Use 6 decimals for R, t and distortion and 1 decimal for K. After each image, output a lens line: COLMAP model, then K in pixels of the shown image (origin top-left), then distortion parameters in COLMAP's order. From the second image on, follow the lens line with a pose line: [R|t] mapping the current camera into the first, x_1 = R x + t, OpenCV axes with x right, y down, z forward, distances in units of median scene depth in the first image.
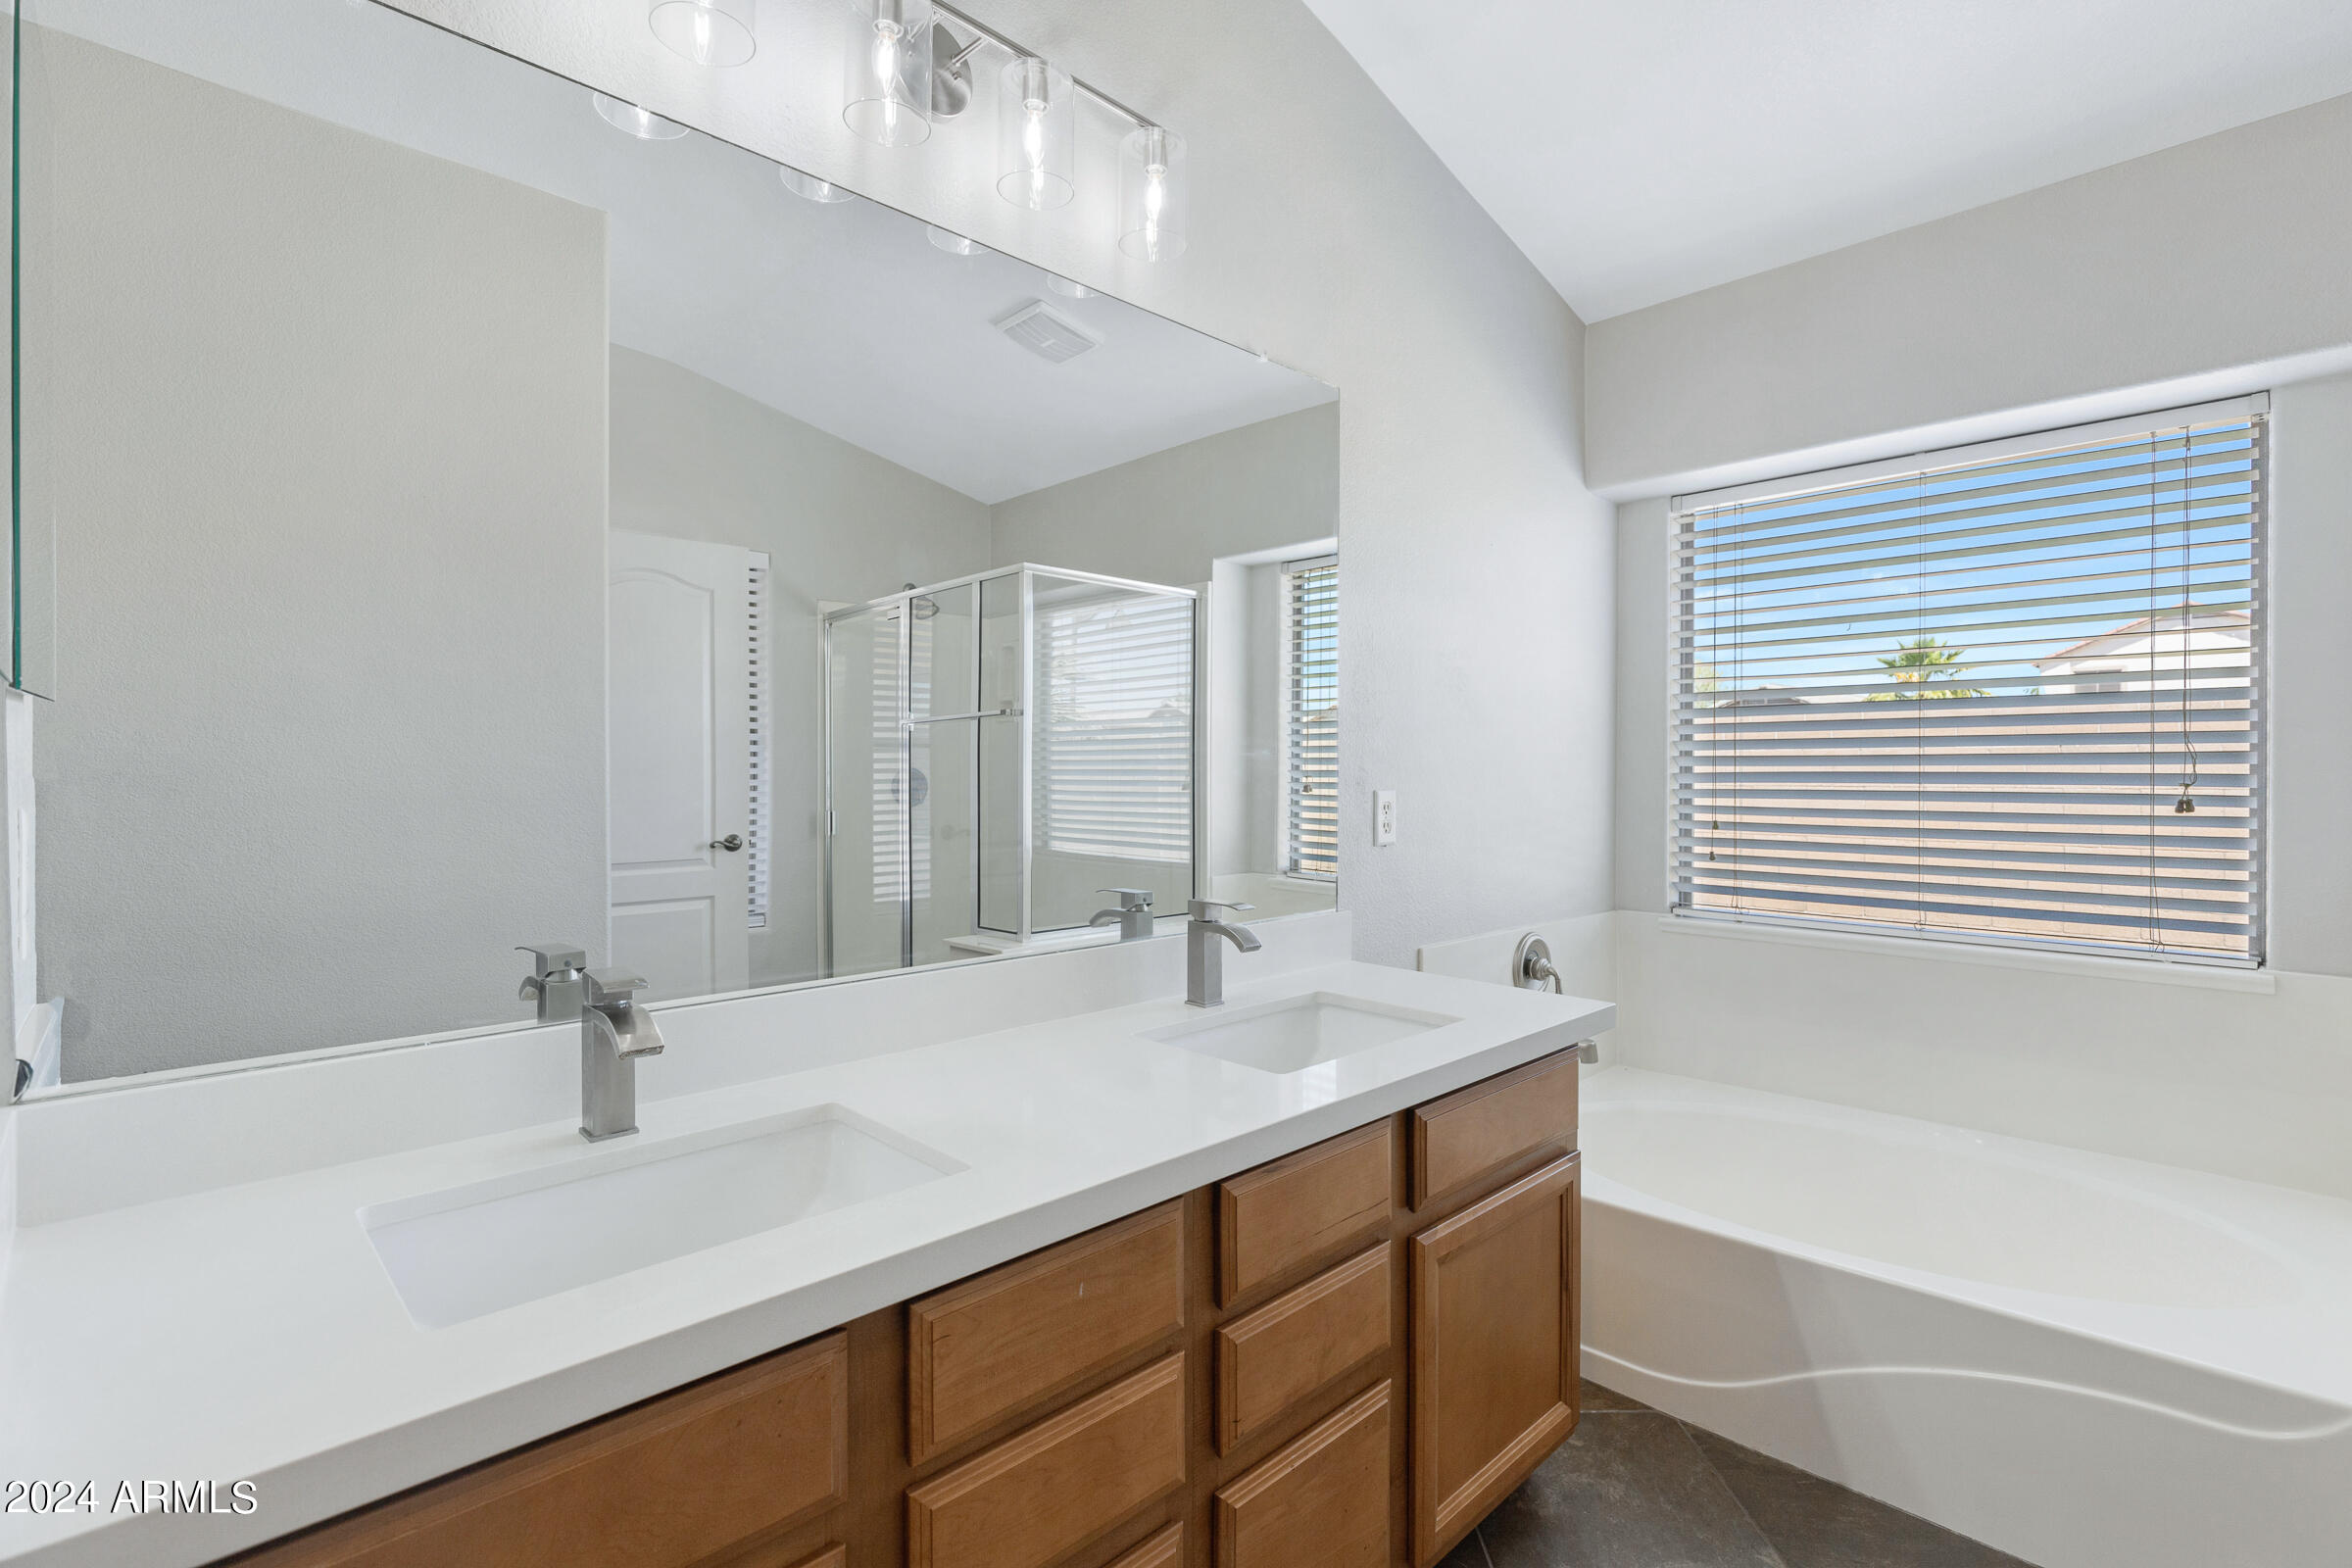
lens RADIAL K [[1070.3, 0, 1195.3], [0, 1070.3, 774.1], [0, 0, 1]] dist [-0.003731, -0.001846]
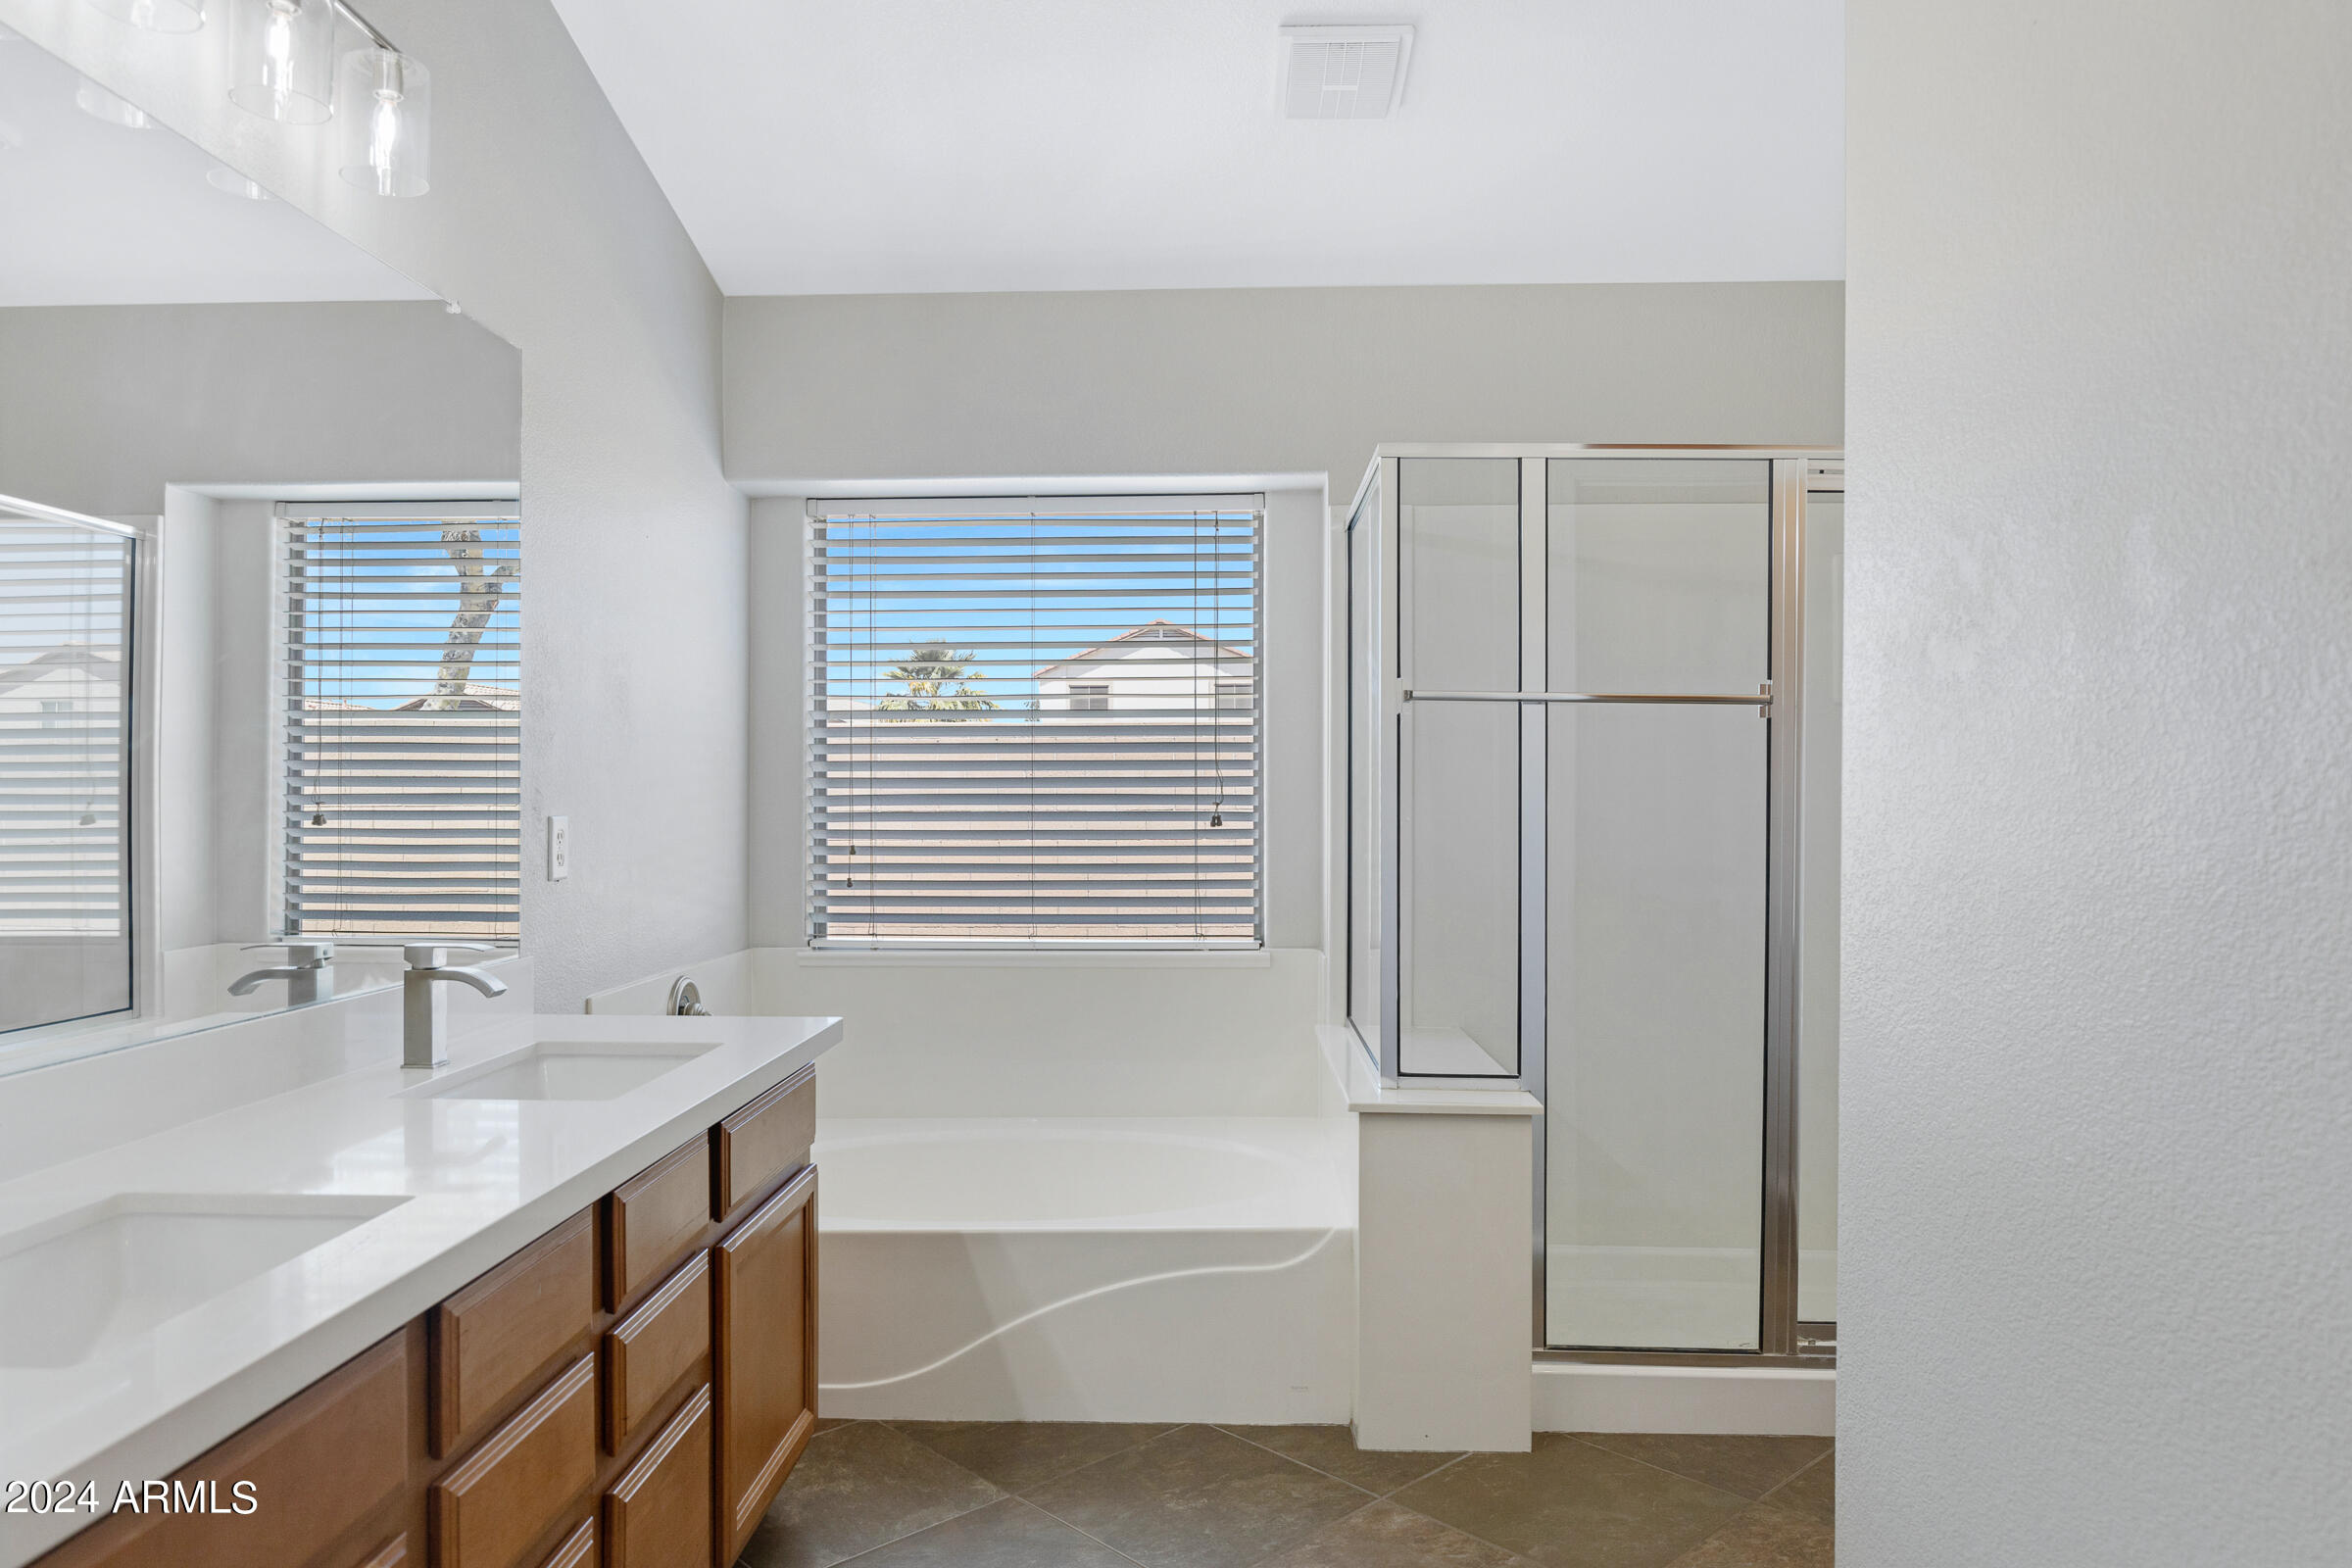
lens RADIAL K [[1477.4, 0, 1160.5], [0, 1477.4, 791.2], [0, 0, 1]] dist [-0.004880, 0.001356]
pose [[0.733454, -0.001160, 0.679738, -0.271395], [0.004765, 0.999983, -0.003435, 0.001252], [-0.679722, 0.005758, 0.733447, -0.200946]]
